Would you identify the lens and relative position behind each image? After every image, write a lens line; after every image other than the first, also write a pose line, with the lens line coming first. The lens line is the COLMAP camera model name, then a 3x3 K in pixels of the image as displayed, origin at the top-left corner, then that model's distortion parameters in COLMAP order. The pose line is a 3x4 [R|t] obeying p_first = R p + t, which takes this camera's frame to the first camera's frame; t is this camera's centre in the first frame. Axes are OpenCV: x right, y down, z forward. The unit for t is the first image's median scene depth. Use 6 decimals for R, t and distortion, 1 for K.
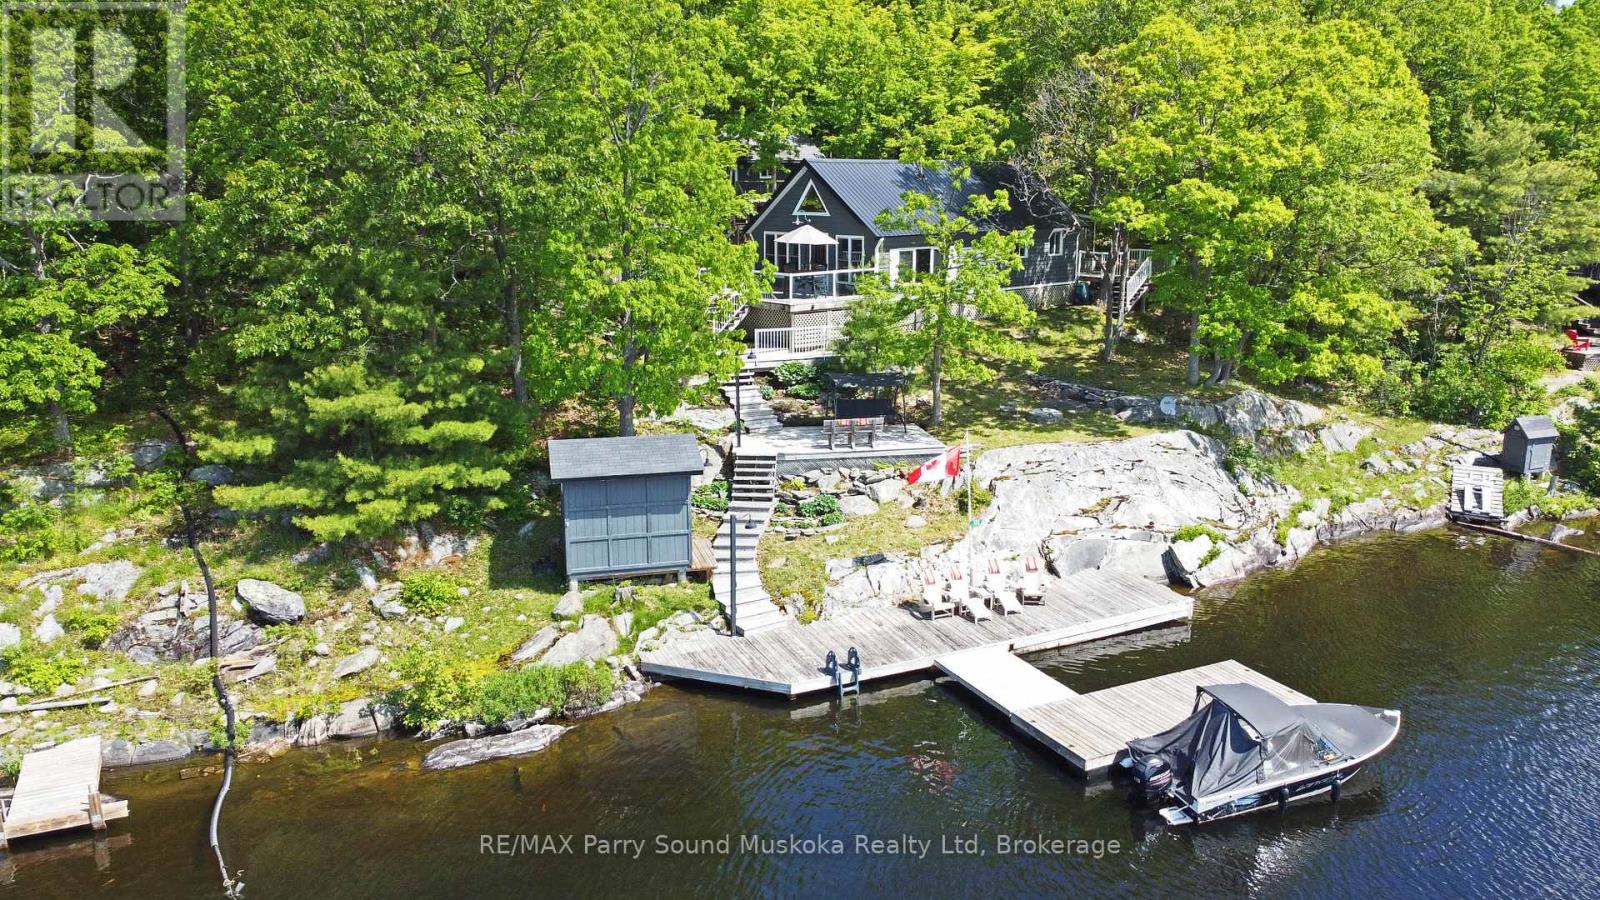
lens RADIAL K [[1207.0, 0, 811.2], [0, 1207.0, 447.4], [0, 0, 1]] dist [0.010079, -0.021954]
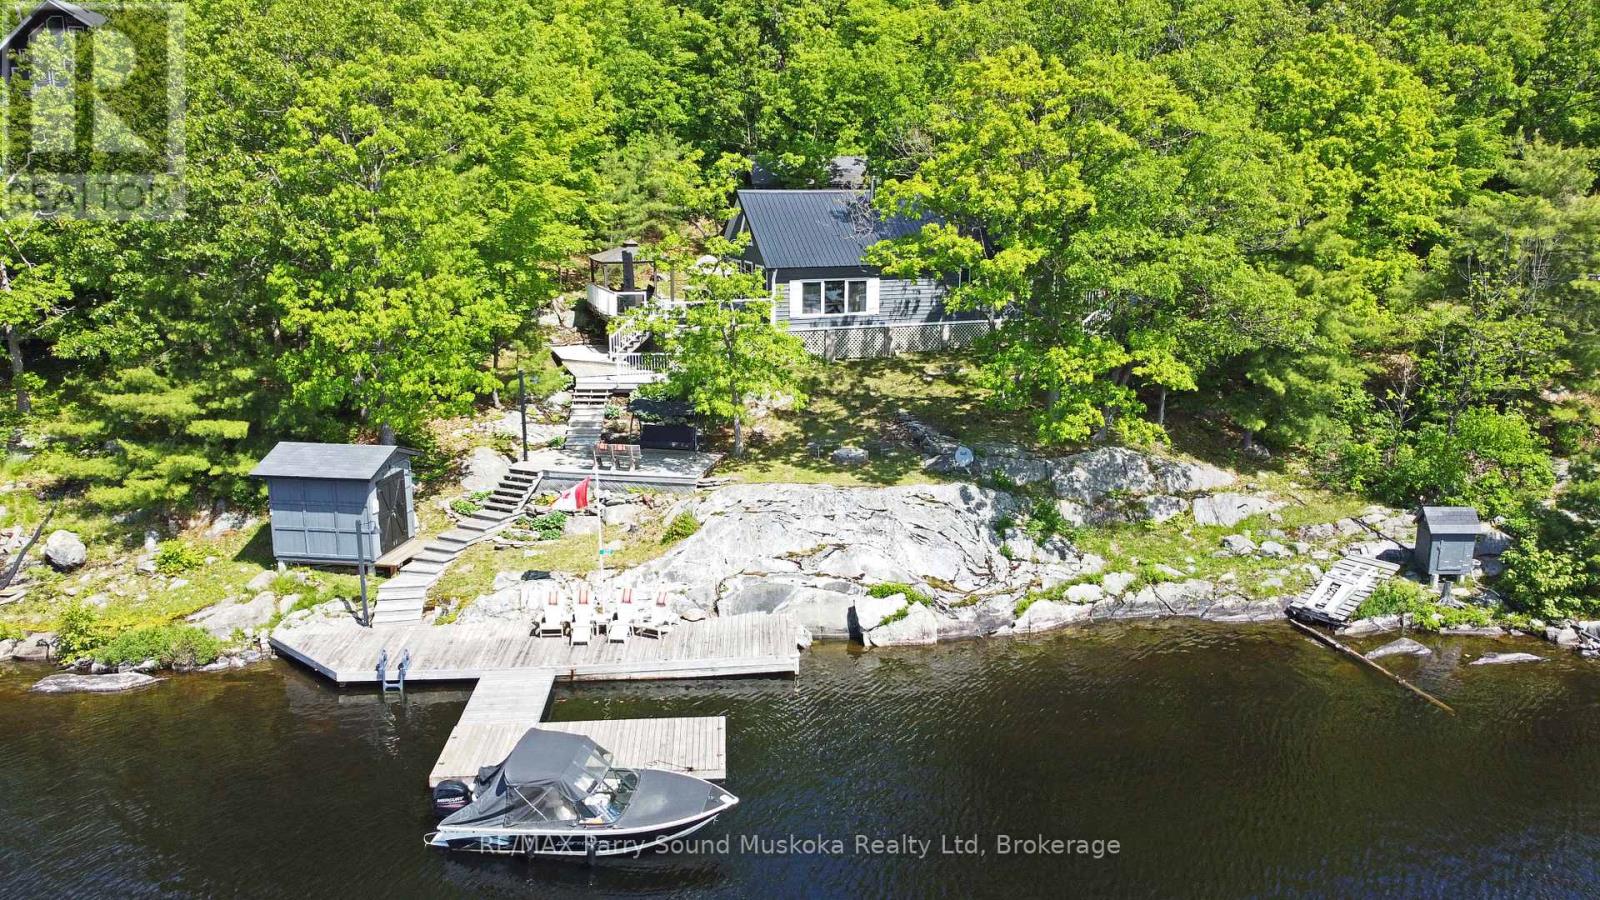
lens RADIAL K [[1207.0, 0, 795.7], [0, 1207.0, 445.3], [0, 0, 1]] dist [0.010079, -0.021954]
pose [[0.924388, 0.081342, -0.372680, 0.644617], [-0.082174, 0.996524, 0.013680, -0.055774], [0.372497, 0.017979, 0.927859, 0.081521]]
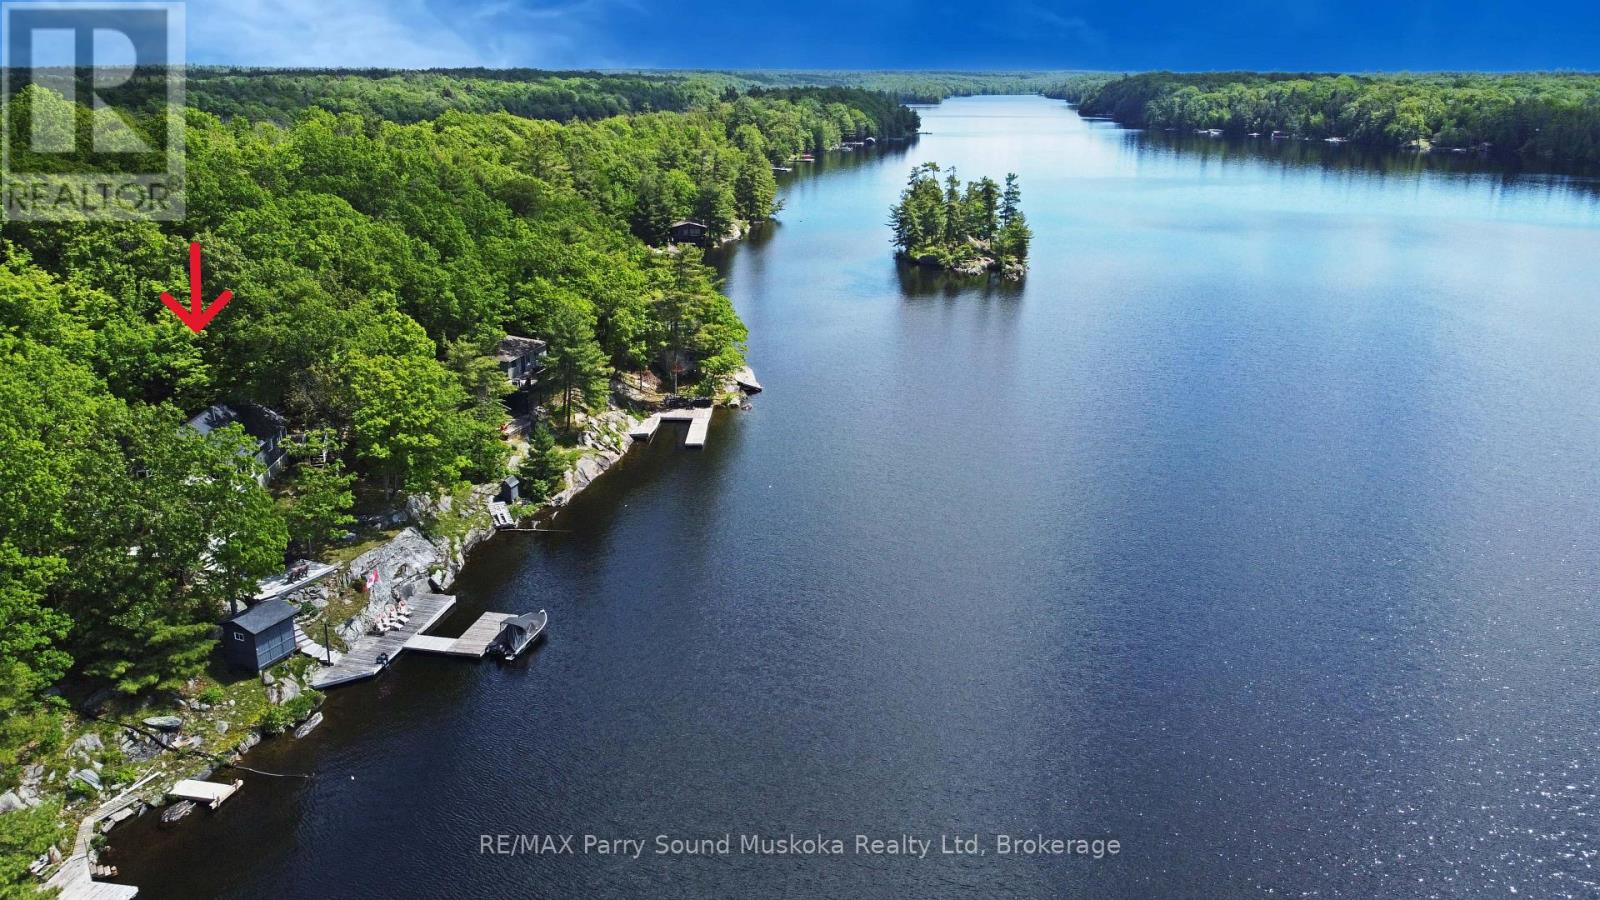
lens RADIAL K [[1207.0, 0, 797.7], [0, 1207.0, 445.6], [0, 0, 1]] dist [0.010079, -0.021954]
pose [[0.601207, -0.232278, 0.764590, -1.247040], [0.164541, 0.972302, 0.165999, -0.538741], [-0.781970, 0.026007, 0.622774, -1.361180]]
